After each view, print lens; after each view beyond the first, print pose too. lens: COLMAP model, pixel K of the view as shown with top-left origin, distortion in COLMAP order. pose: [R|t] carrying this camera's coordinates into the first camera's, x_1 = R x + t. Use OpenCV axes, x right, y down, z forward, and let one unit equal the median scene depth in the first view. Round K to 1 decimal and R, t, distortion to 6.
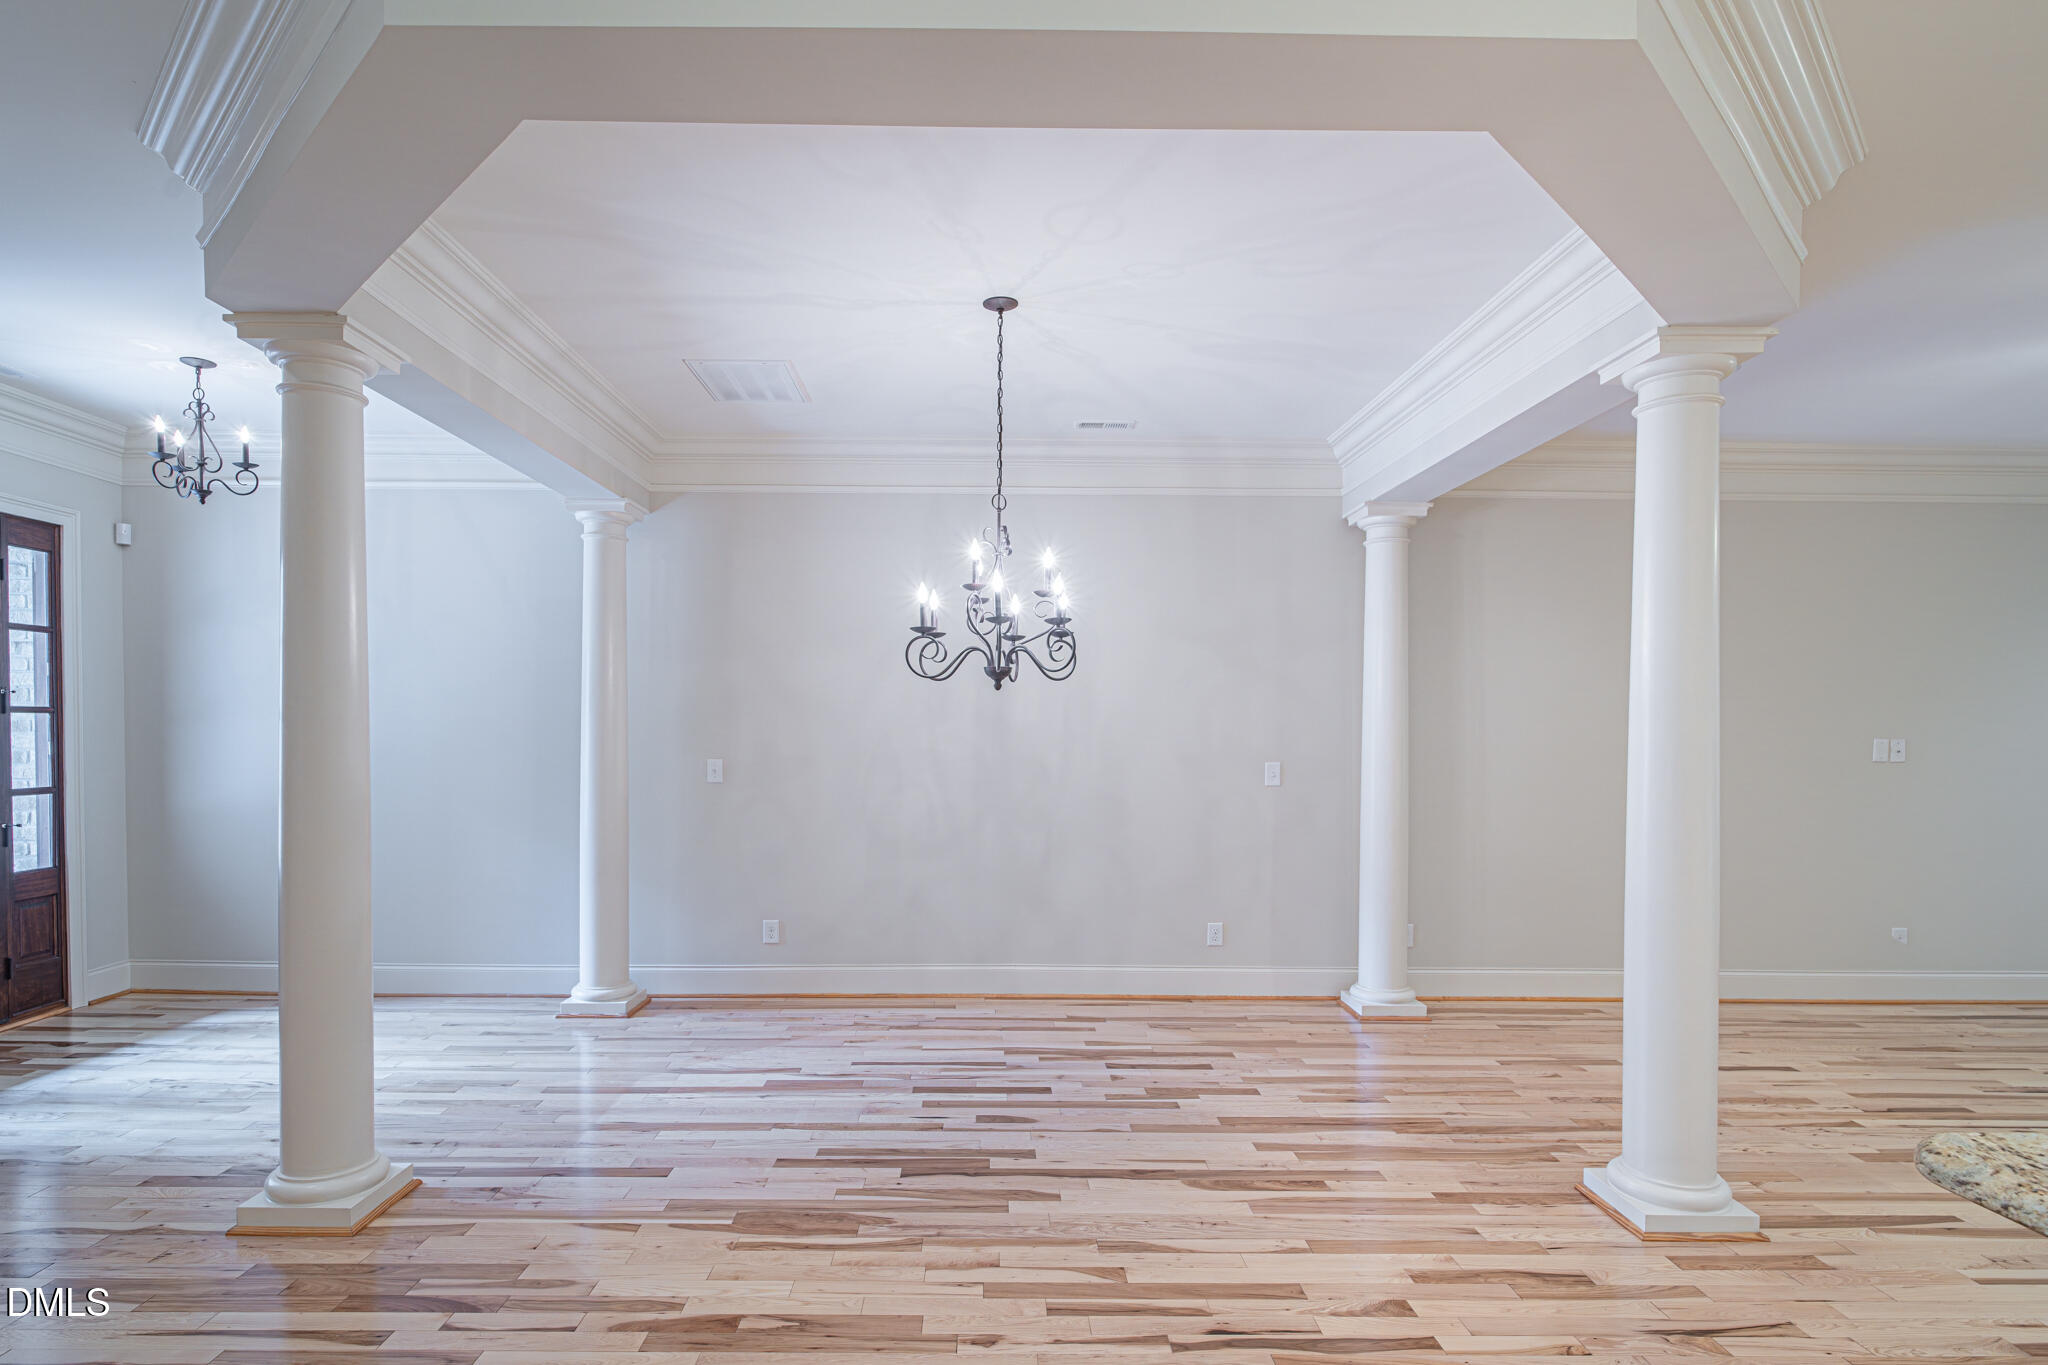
lens RADIAL K [[1080.8, 0, 1005.0], [0, 1080.8, 757.0], [0, 0, 1]] dist [0.001655, -0.000573]
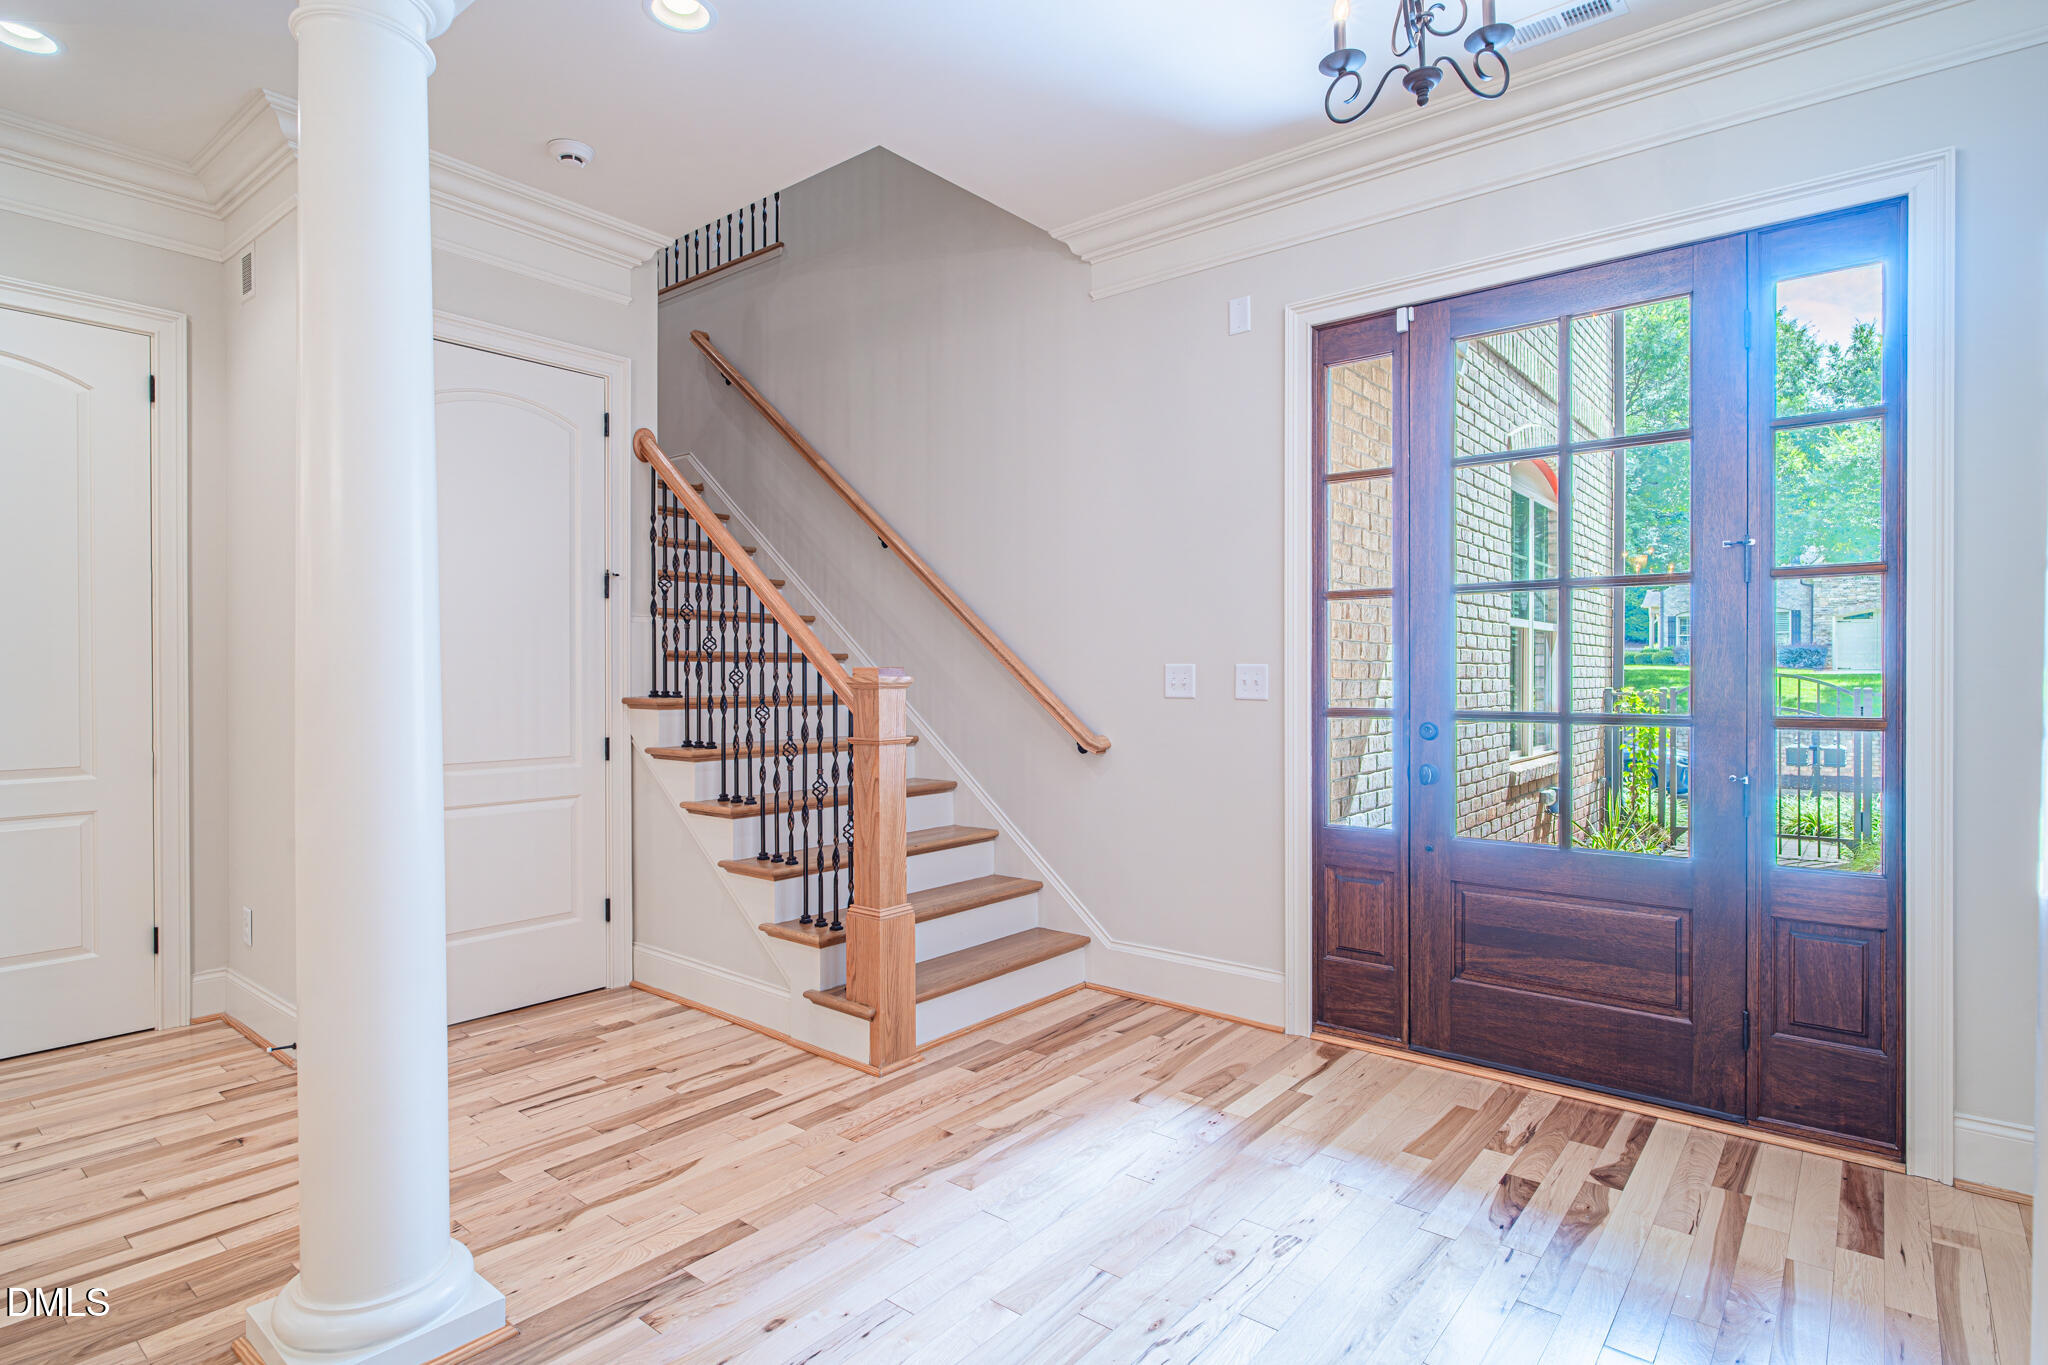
lens RADIAL K [[1057.7, 0, 1024.0], [0, 1057.7, 682.5], [0, 0, 1]] dist [0.001644, -0.000078]
pose [[-0.642877, -0.001586, -0.765968, -0.278673], [-0.022978, 0.999588, 0.017216, 0.013095], [0.765625, 0.028668, -0.642648, 1.169729]]
